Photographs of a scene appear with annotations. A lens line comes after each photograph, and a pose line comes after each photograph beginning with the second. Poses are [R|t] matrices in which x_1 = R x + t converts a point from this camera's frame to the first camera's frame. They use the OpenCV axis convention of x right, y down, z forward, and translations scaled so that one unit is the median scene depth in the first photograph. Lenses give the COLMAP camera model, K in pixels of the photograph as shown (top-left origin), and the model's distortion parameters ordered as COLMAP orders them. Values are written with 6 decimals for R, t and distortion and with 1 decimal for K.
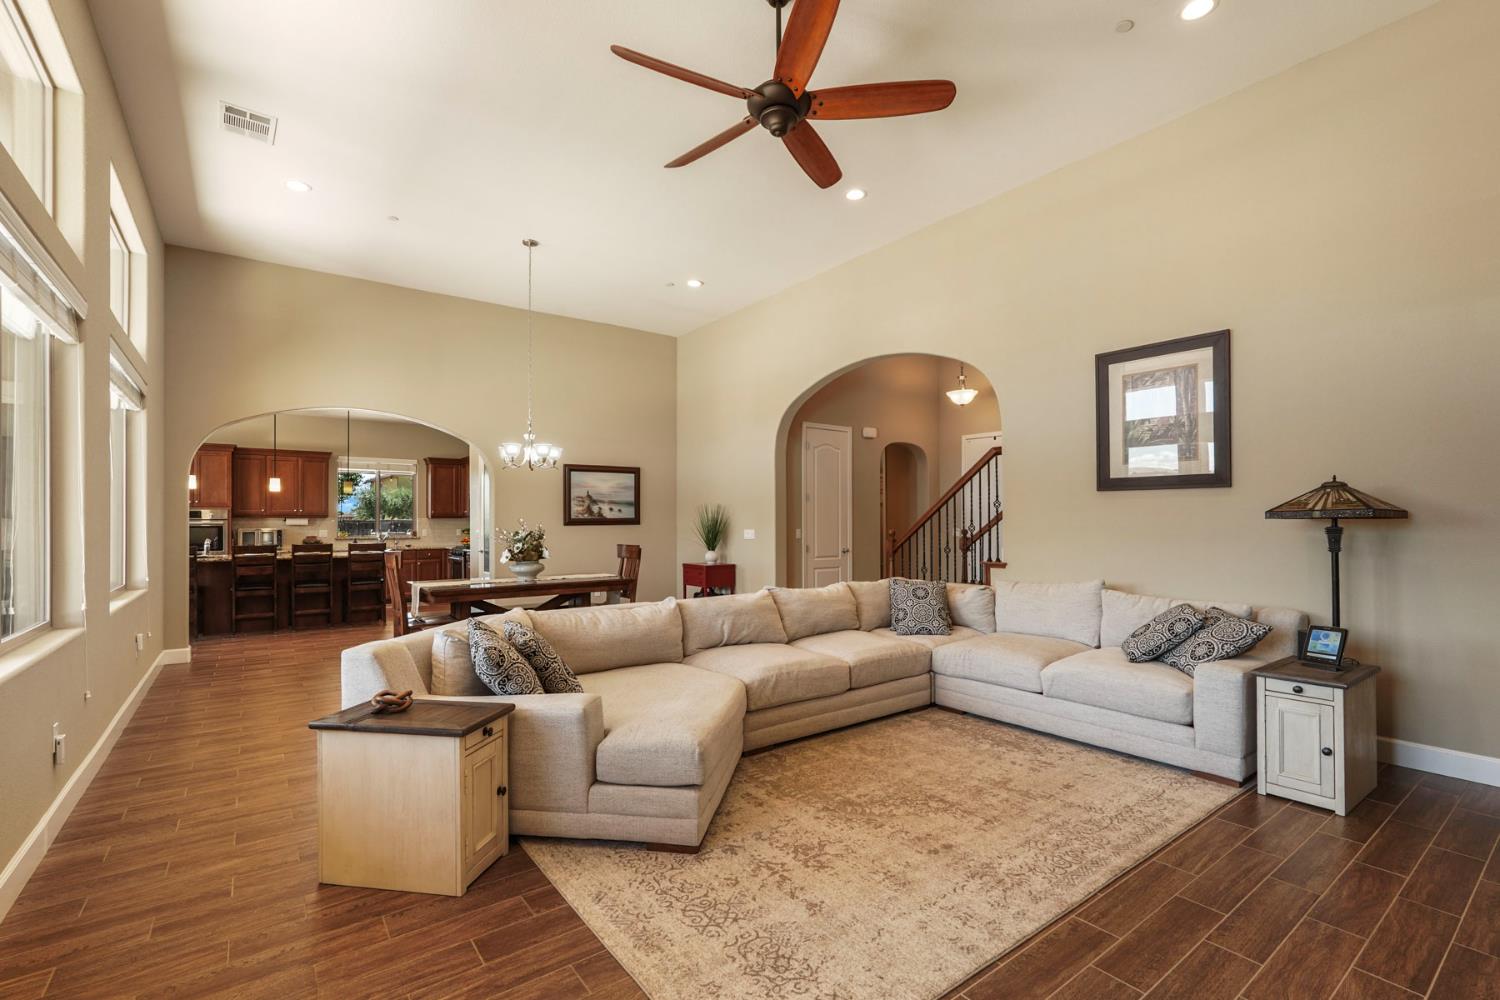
lens RADIAL K [[664.9, 0, 745.1], [0, 664.9, 518.4], [0, 0, 1]] dist [-0.001422, 0.000145]
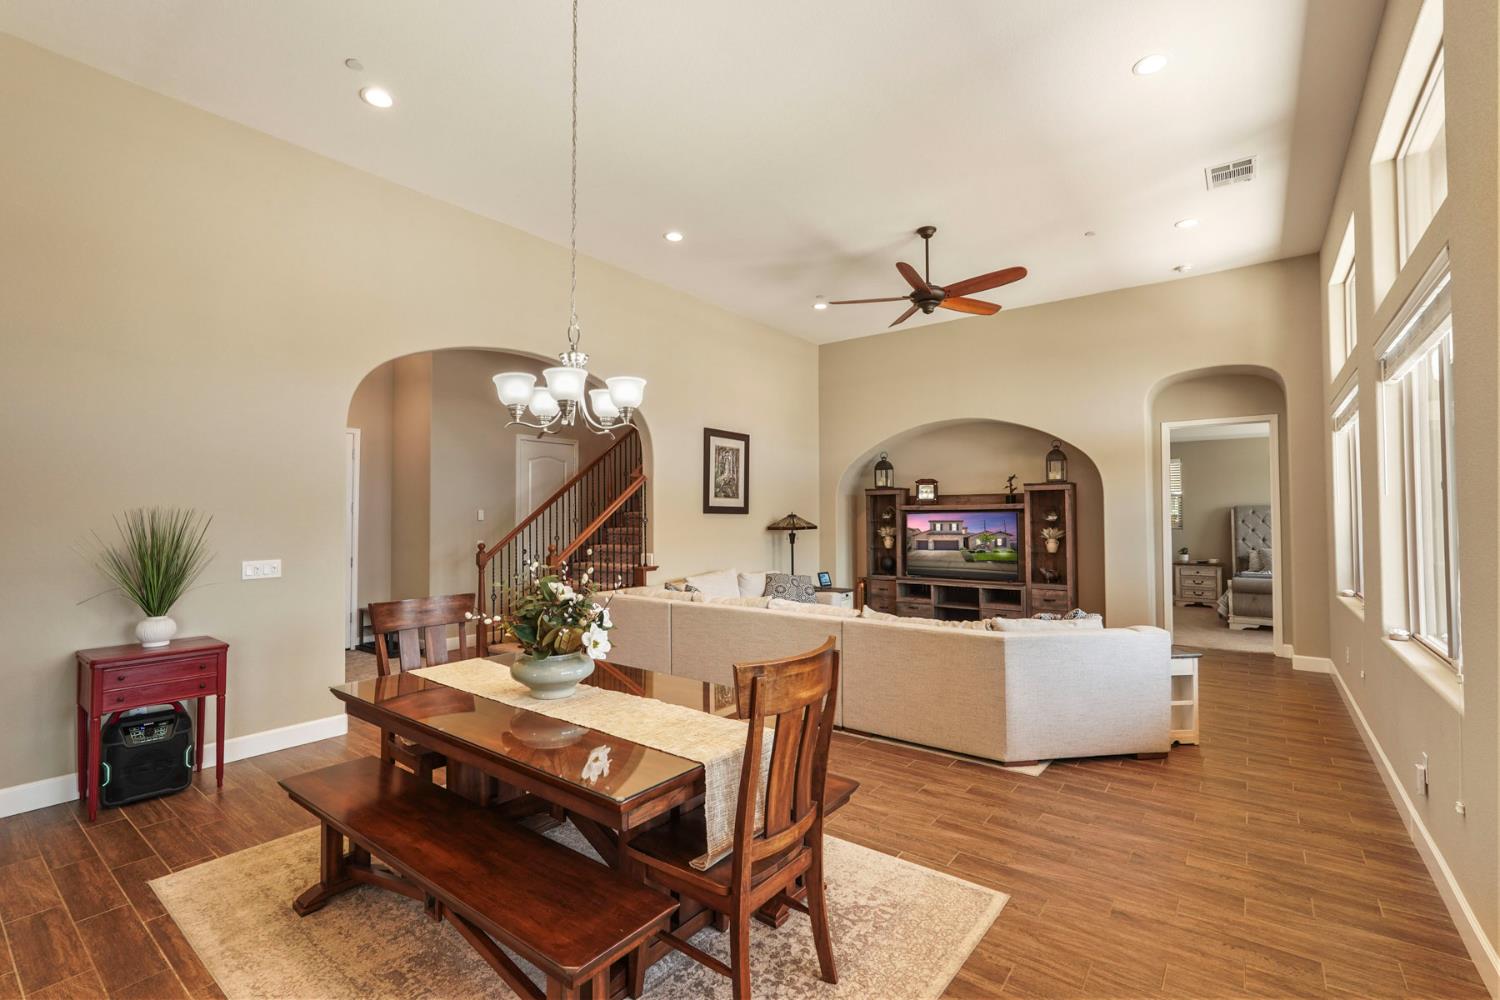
lens RADIAL K [[665.6, 0, 750.3], [0, 665.6, 499.9], [0, 0, 1]] dist [-0.001713, 0.000100]
pose [[-0.279867, 0.031385, 0.959526, -1.372965], [-0.001211, 0.999453, -0.033044, -0.028282], [-0.960038, -0.010410, -0.279676, 1.795525]]
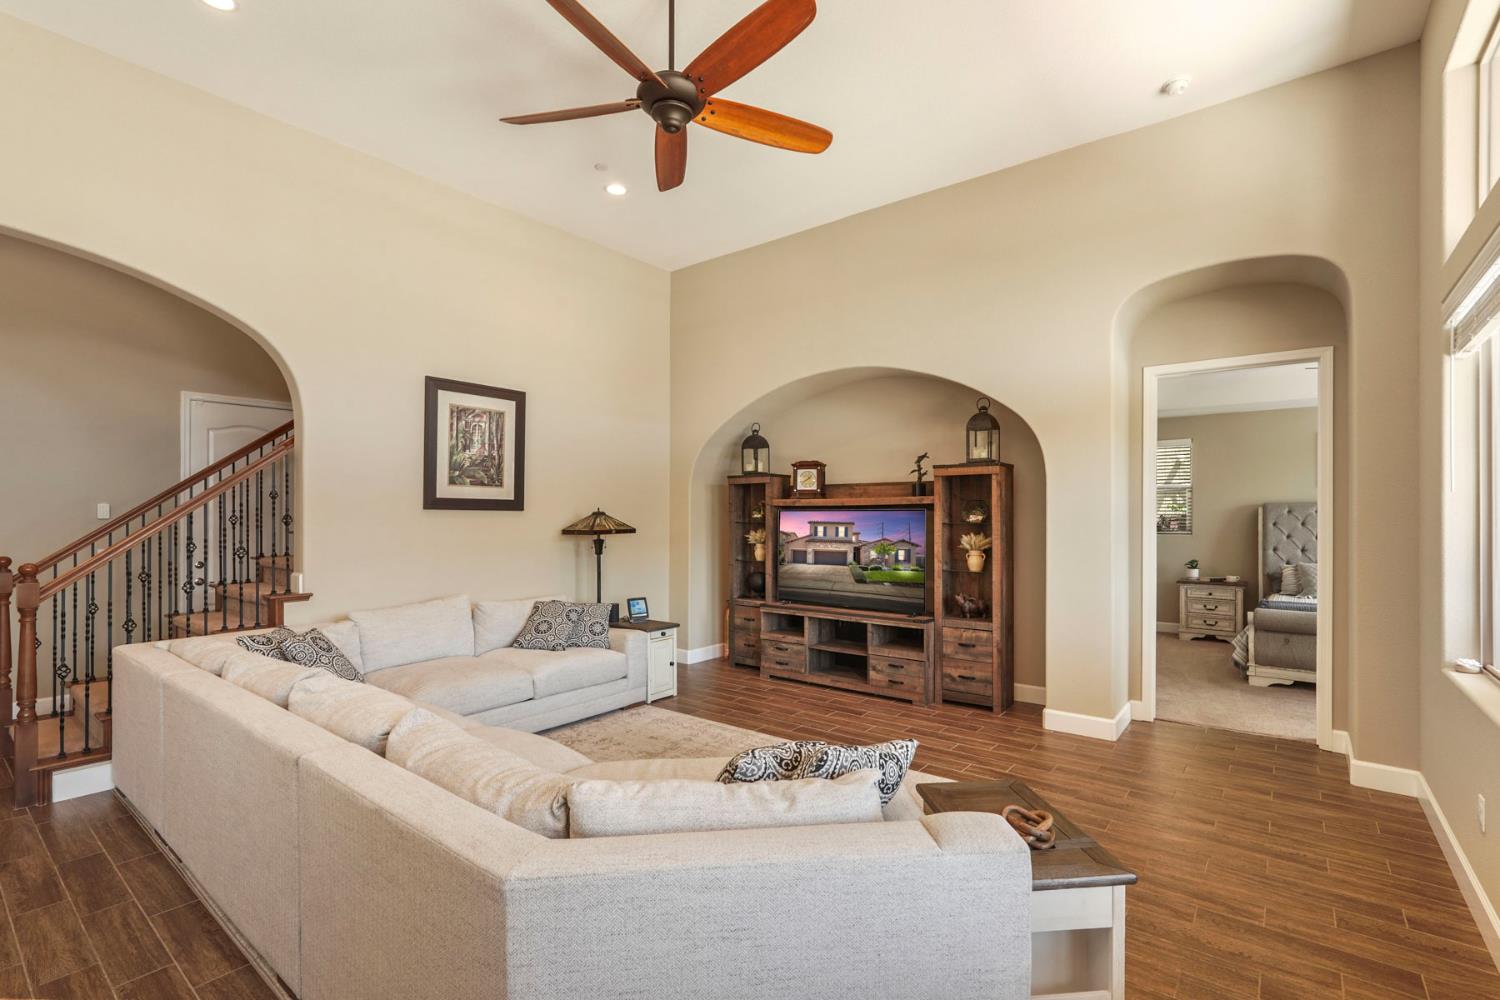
lens RADIAL K [[684.9, 0, 754.7], [0, 684.9, 514.4], [0, 0, 1]] dist [-0.004302, 0.000145]
pose [[-0.261999, 0.007093, 0.965042, -0.827755], [-0.005318, 0.999947, -0.008794, -0.035715], [-0.965054, -0.007436, -0.261947, 1.054263]]
